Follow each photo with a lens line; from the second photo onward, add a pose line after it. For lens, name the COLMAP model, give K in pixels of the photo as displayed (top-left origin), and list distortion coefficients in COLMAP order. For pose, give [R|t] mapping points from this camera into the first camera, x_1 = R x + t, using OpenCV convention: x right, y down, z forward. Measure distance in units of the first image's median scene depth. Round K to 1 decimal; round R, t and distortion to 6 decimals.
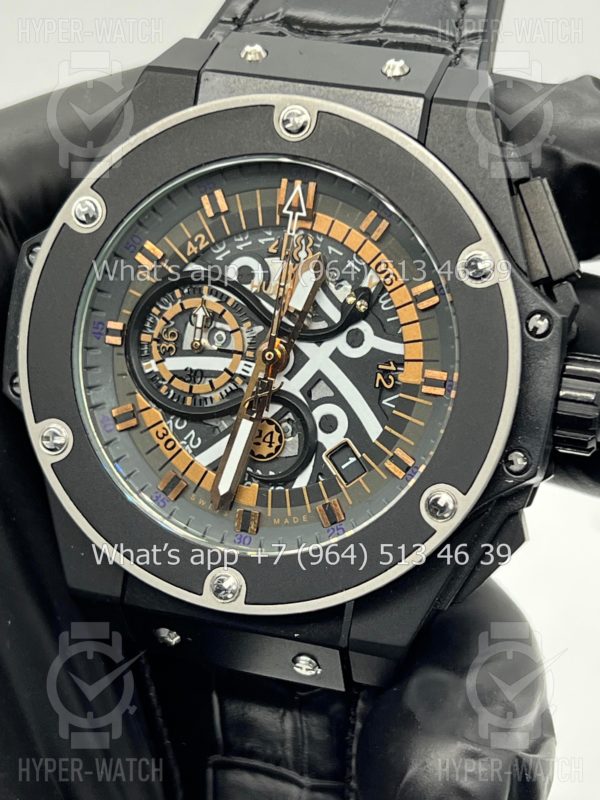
lens RADIAL K [[1868.6, 0, 300.8], [0, 1868.6, 417.8], [0, 0, 1]] dist [0.214616, 0.000000]
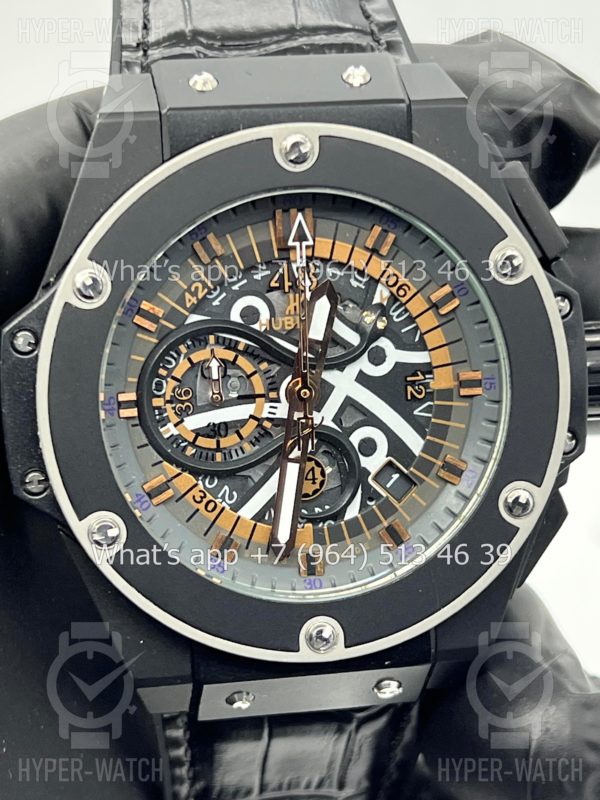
lens RADIAL K [[1868.6, 0, 293.0], [0, 1868.6, 427.9], [0, 0, 1]] dist [0.214616, 0.000000]
pose [[0.896220, -0.232433, 0.377842, -0.386121], [0.202668, 0.972192, 0.117336, -0.128706], [-0.394608, -0.028583, 0.918405, 0.114161]]
